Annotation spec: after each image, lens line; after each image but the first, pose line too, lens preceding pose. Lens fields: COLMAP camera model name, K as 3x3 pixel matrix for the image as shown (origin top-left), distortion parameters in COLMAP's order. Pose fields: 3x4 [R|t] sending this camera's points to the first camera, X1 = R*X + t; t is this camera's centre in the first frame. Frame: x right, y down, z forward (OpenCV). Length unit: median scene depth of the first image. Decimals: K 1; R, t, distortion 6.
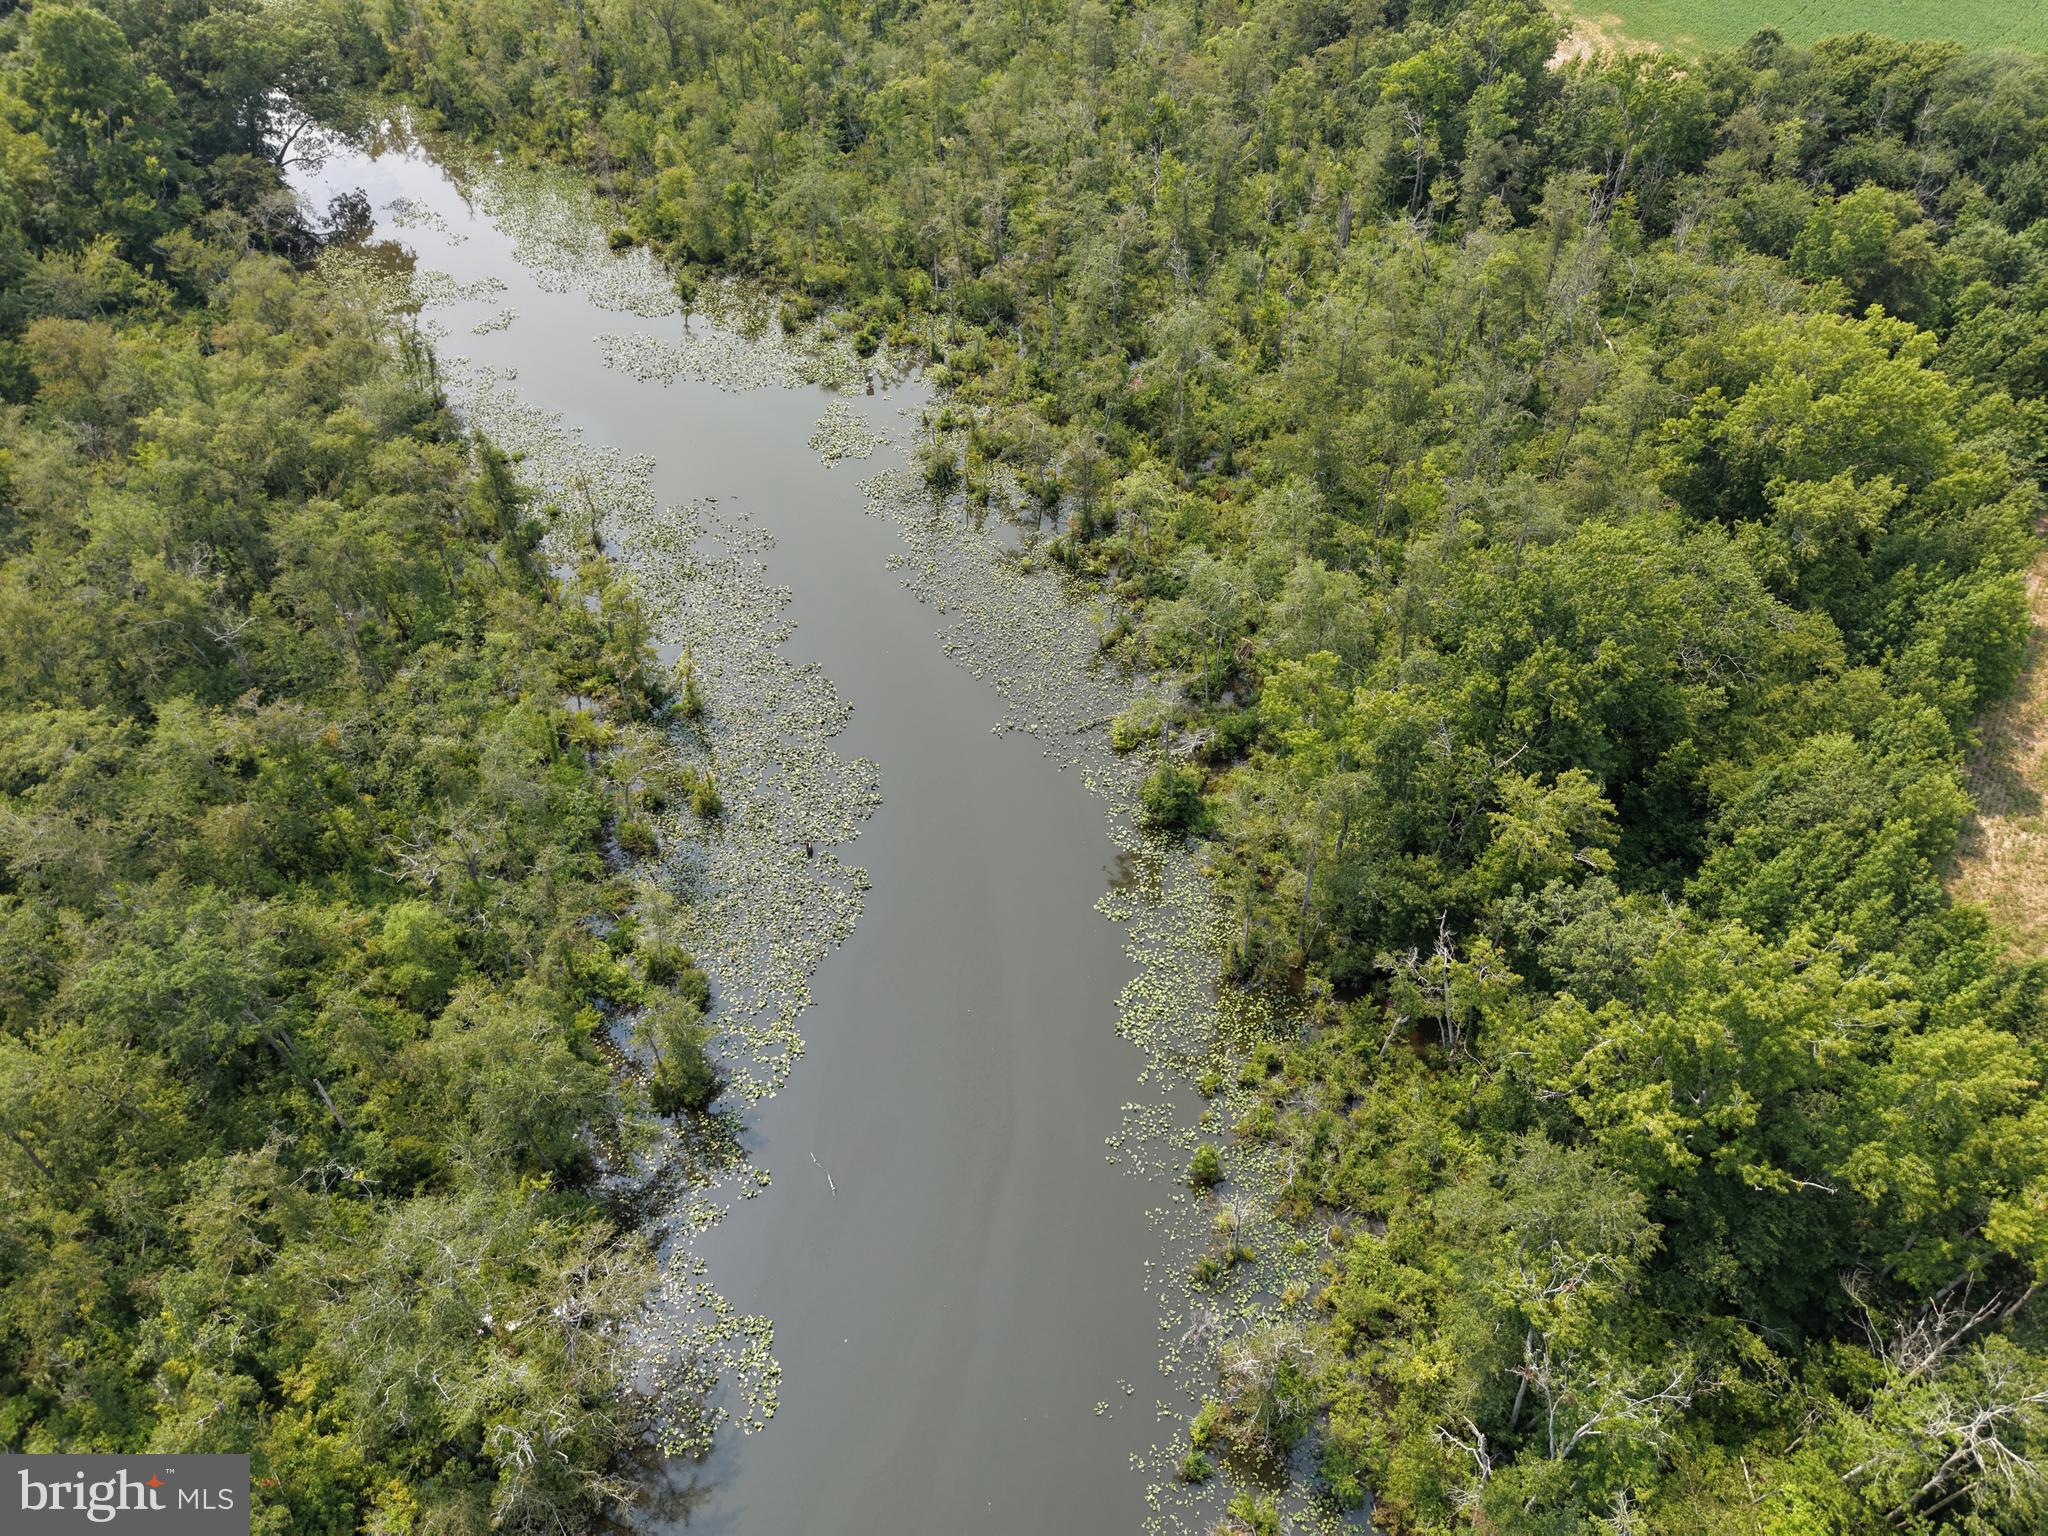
lens RADIAL K [[1371.3, 0, 1024.0], [0, 1371.3, 768.0], [0, 0, 1]] dist [0.022417, -0.021257]
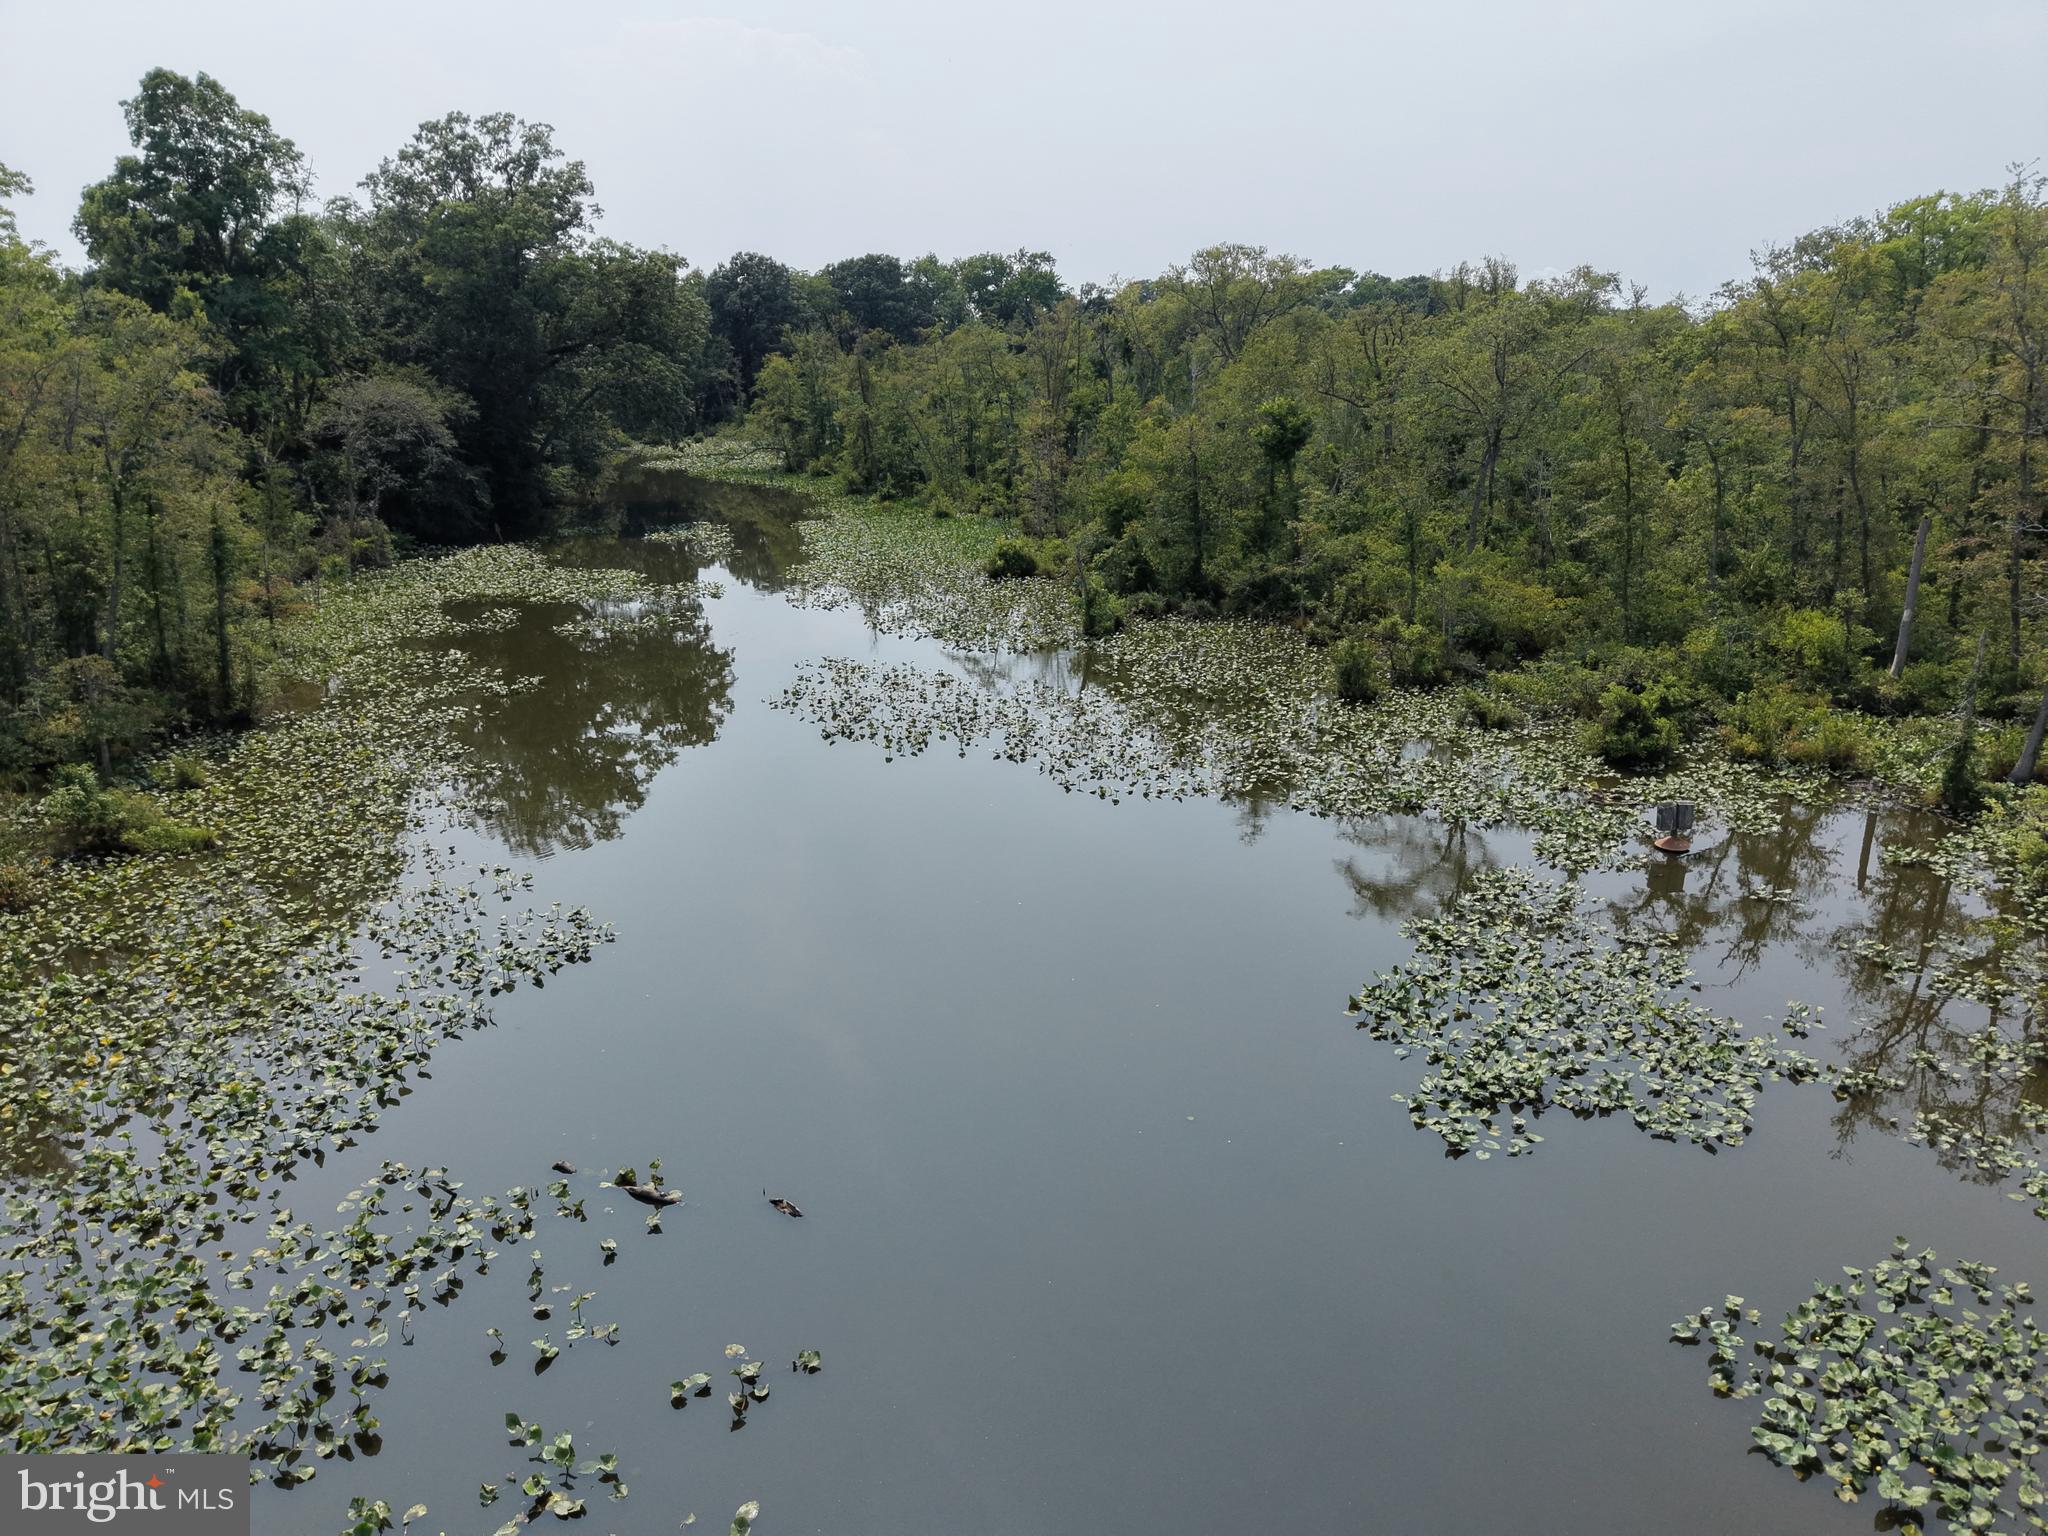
lens RADIAL K [[1370.4, 0, 1024.0], [0, 1370.4, 768.0], [0, 0, 1]] dist [0.054286, -0.067684]
pose [[0.910021, 0.111201, -0.399370, -0.145621], [-0.286827, 0.864441, -0.412882, -0.199584], [0.299319, 0.490282, 0.818555, 0.943168]]
